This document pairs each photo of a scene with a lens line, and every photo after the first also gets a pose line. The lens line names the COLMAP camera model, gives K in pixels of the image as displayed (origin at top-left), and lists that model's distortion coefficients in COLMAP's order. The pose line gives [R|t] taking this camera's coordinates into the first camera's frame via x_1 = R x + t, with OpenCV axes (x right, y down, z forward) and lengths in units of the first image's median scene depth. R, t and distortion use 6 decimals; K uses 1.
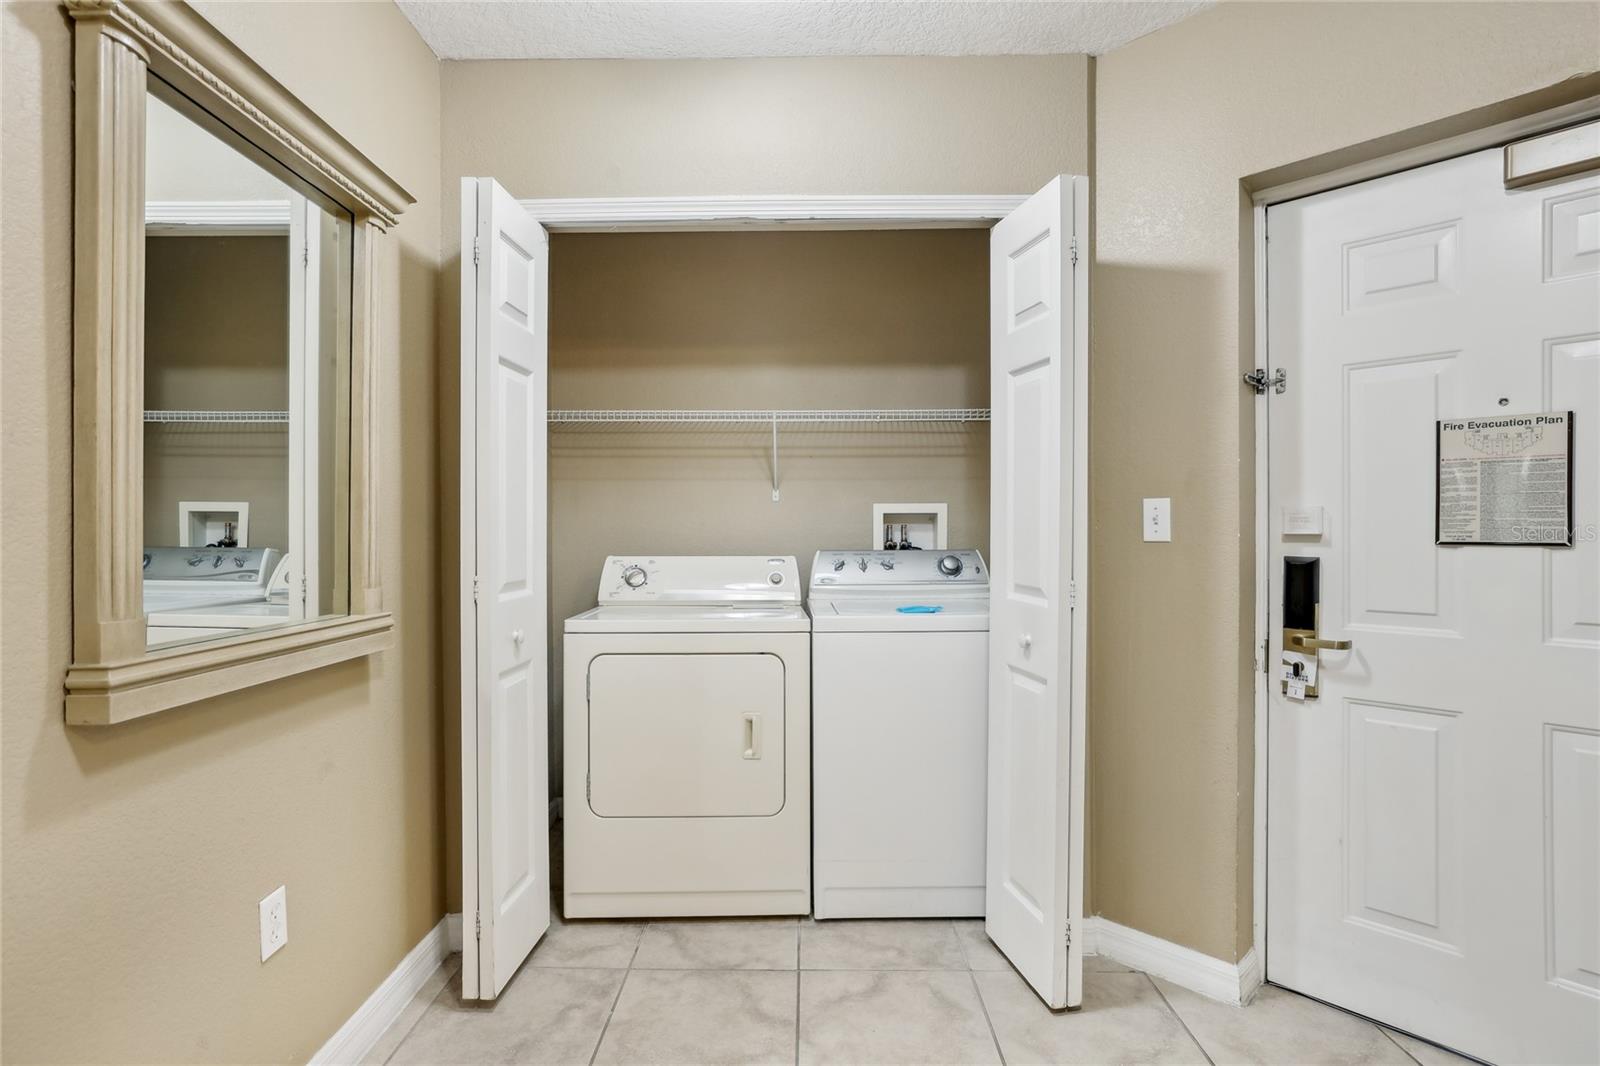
lens RADIAL K [[788.1, 0, 796.3], [0, 788.1, 527.3], [0, 0, 1]] dist [0.002259, 0.000250]
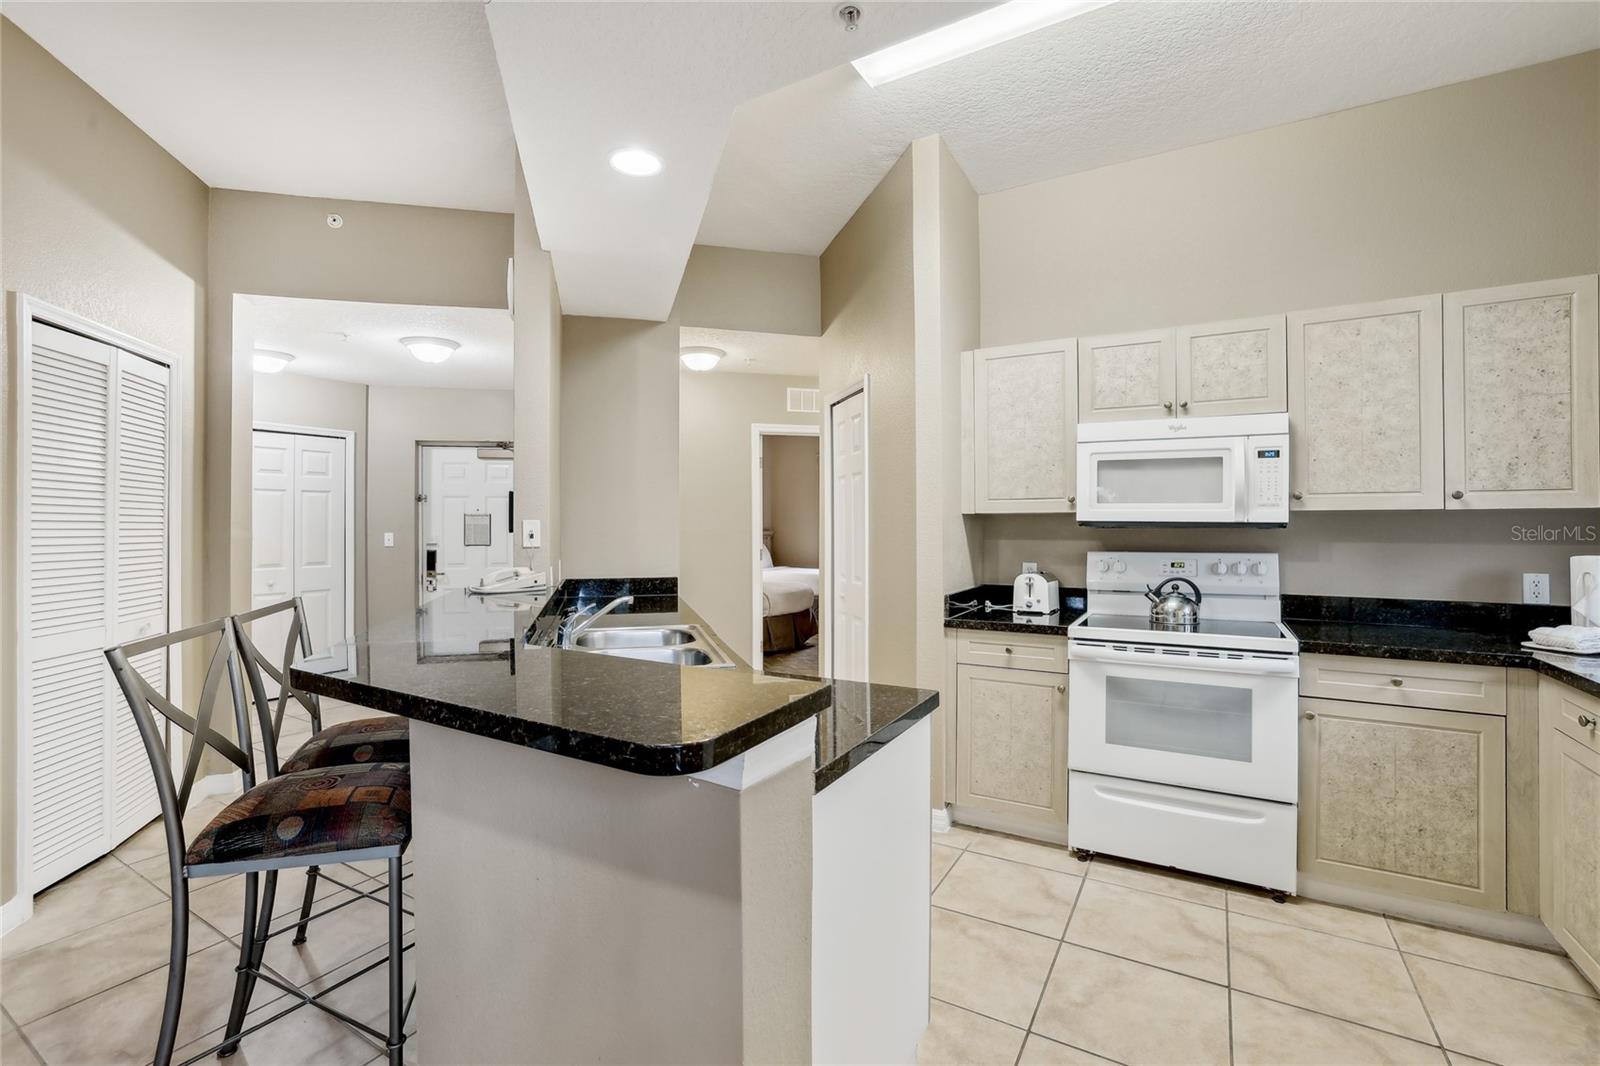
lens RADIAL K [[704.2, 0, 791.3], [0, 704.2, 527.1], [0, 0, 1]] dist [-0.017797, 0.002881]
pose [[0.517639, -0.001727, 0.855597, -1.193508], [0.003347, 0.999994, -0.000006, -0.058418], [-0.855593, 0.002867, 0.517642, -1.974405]]
